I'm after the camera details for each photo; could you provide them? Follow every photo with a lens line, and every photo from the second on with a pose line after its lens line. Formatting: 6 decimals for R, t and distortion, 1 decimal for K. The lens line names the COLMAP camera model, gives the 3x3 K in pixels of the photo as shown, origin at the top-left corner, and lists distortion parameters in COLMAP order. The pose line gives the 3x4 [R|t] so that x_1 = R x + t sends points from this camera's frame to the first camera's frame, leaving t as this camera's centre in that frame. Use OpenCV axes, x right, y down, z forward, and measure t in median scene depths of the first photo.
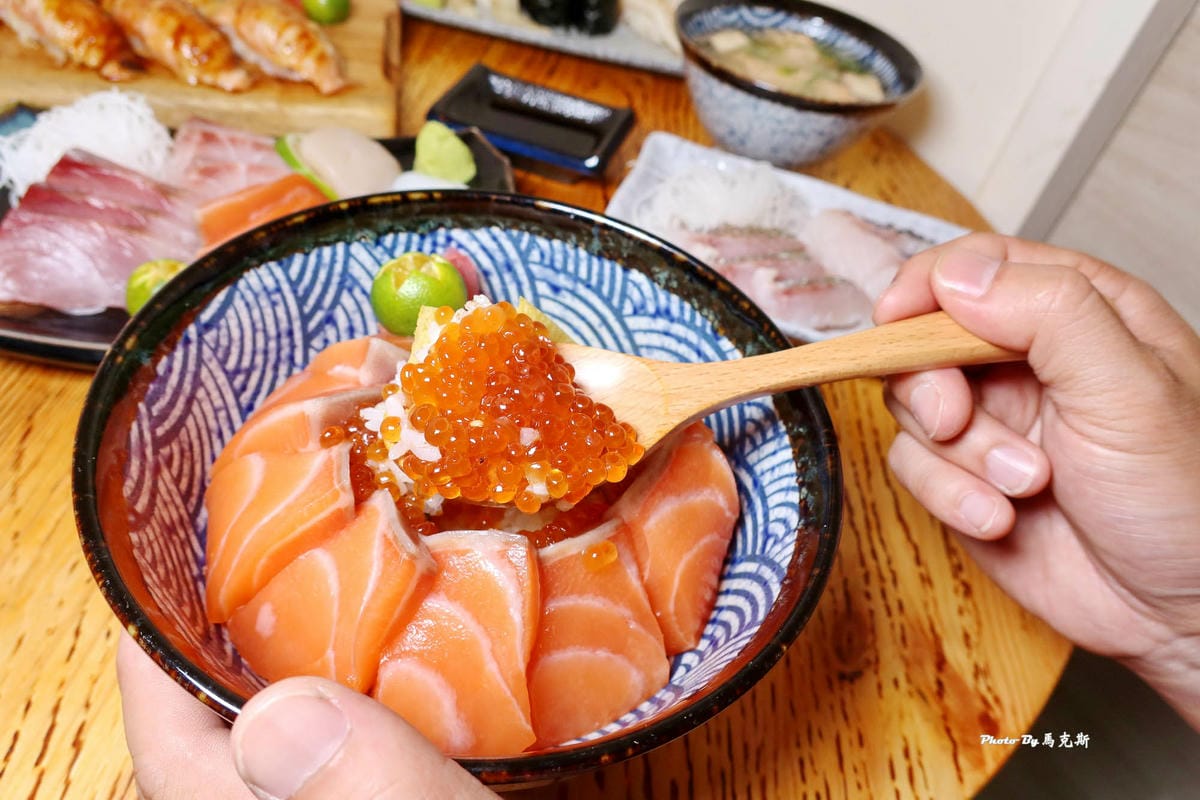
lens RADIAL K [[809.5, 0, 593.8], [0, 809.5, 403.8], [0, 0, 1]] dist [-0.009511, -0.007328]
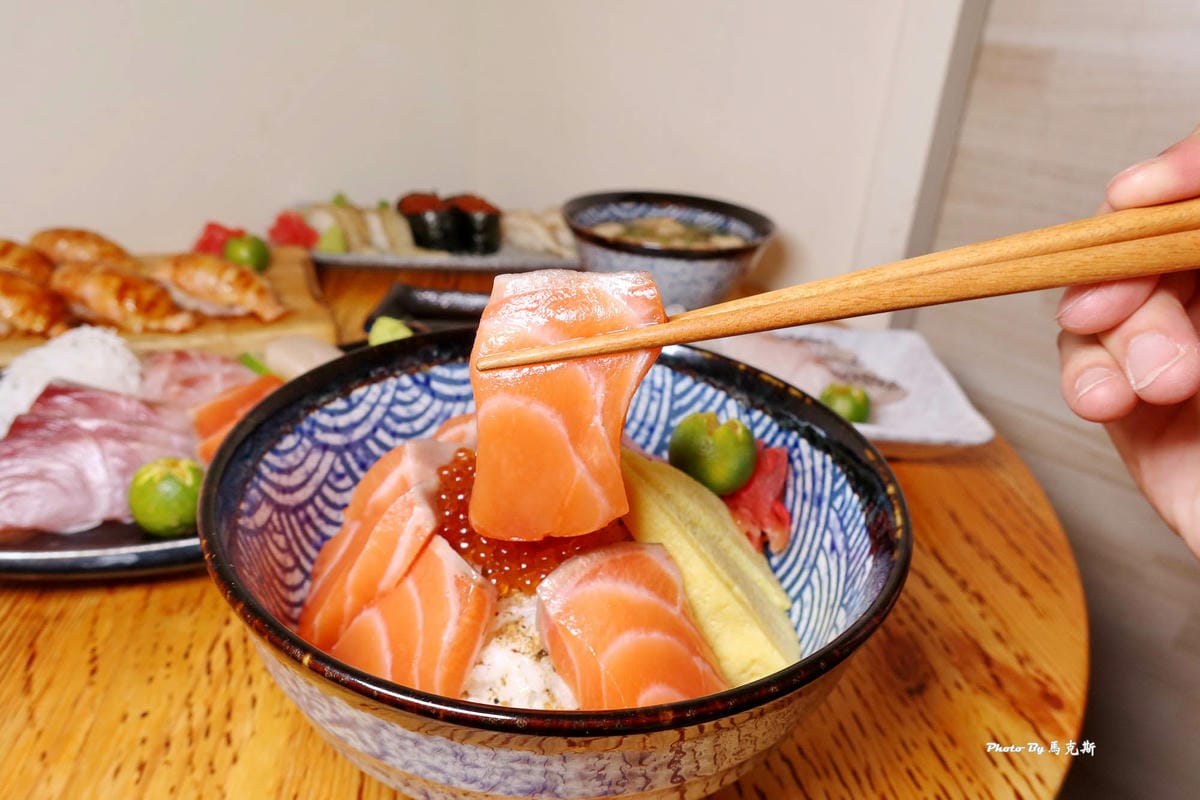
lens RADIAL K [[809.5, 0, 591.9], [0, 809.5, 404.5], [0, 0, 1]] dist [-0.009511, -0.007328]
pose [[0.965061, -0.194246, 0.175855, -0.134186], [0.238033, 0.930472, -0.278501, 0.127897], [-0.109531, 0.310630, 0.944199, -0.030290]]
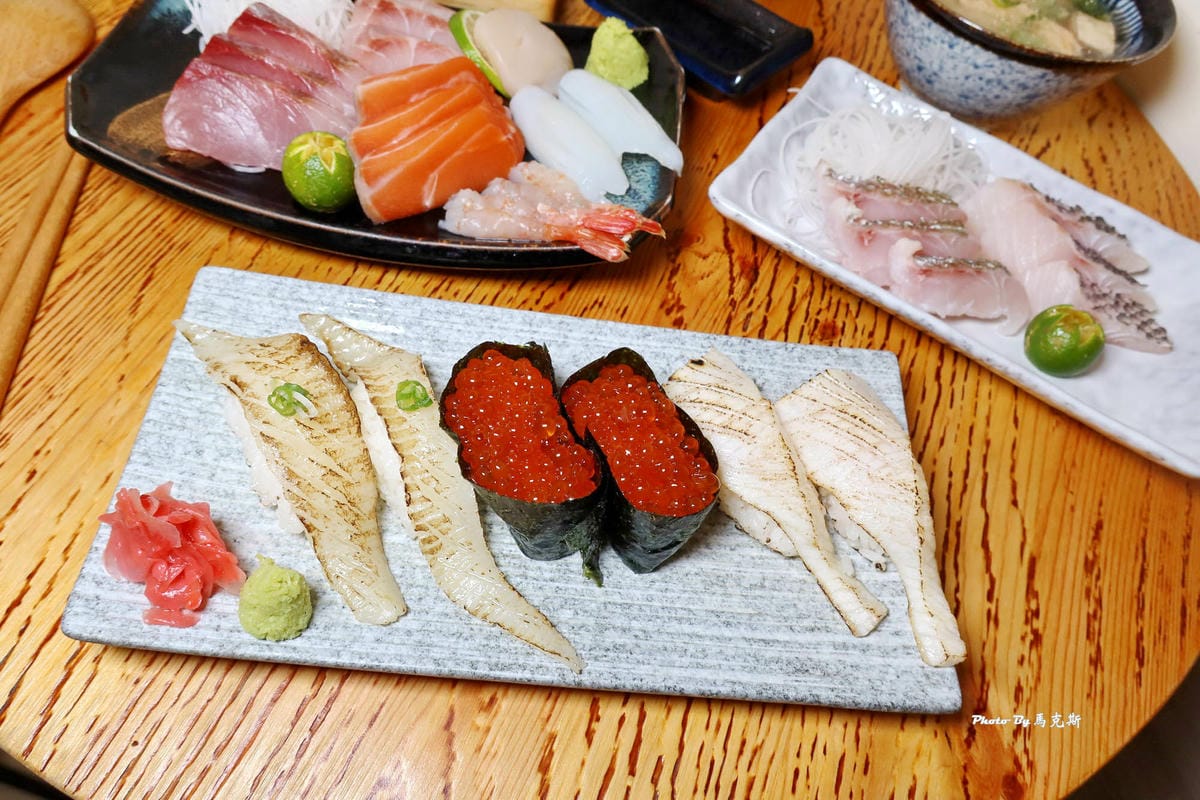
lens RADIAL K [[809.5, 0, 592.2], [0, 809.5, 402.7], [0, 0, 1]] dist [-0.009511, -0.007328]
pose [[0.964030, 0.211171, -0.161408, 0.051422], [-0.185566, 0.969503, 0.160089, -0.063897], [0.190292, -0.124379, 0.973817, 0.035865]]
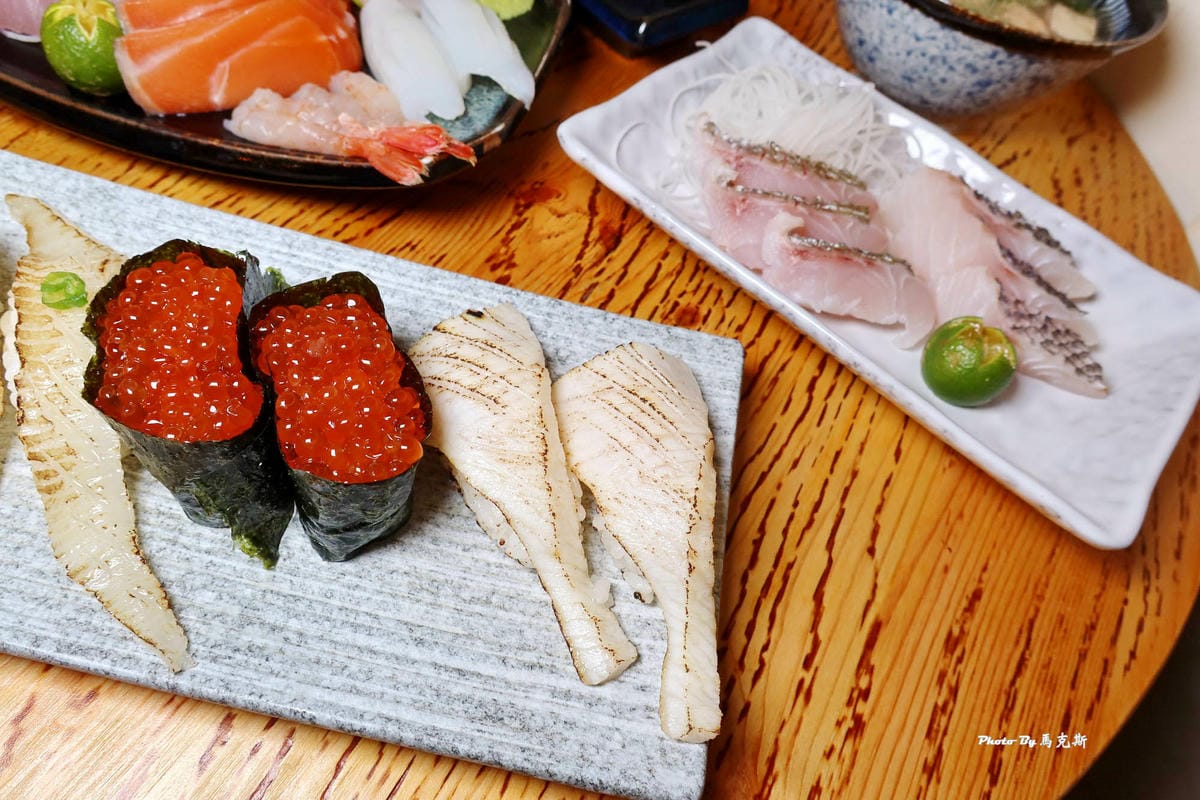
lens RADIAL K [[809.5, 0, 593.2], [0, 809.5, 401.1], [0, 0, 1]] dist [-0.009511, -0.007328]
pose [[0.921259, 0.328071, -0.208927, 0.234616], [-0.308383, 0.943451, 0.121658, -0.038072], [0.237025, -0.047649, 0.970334, 0.218801]]
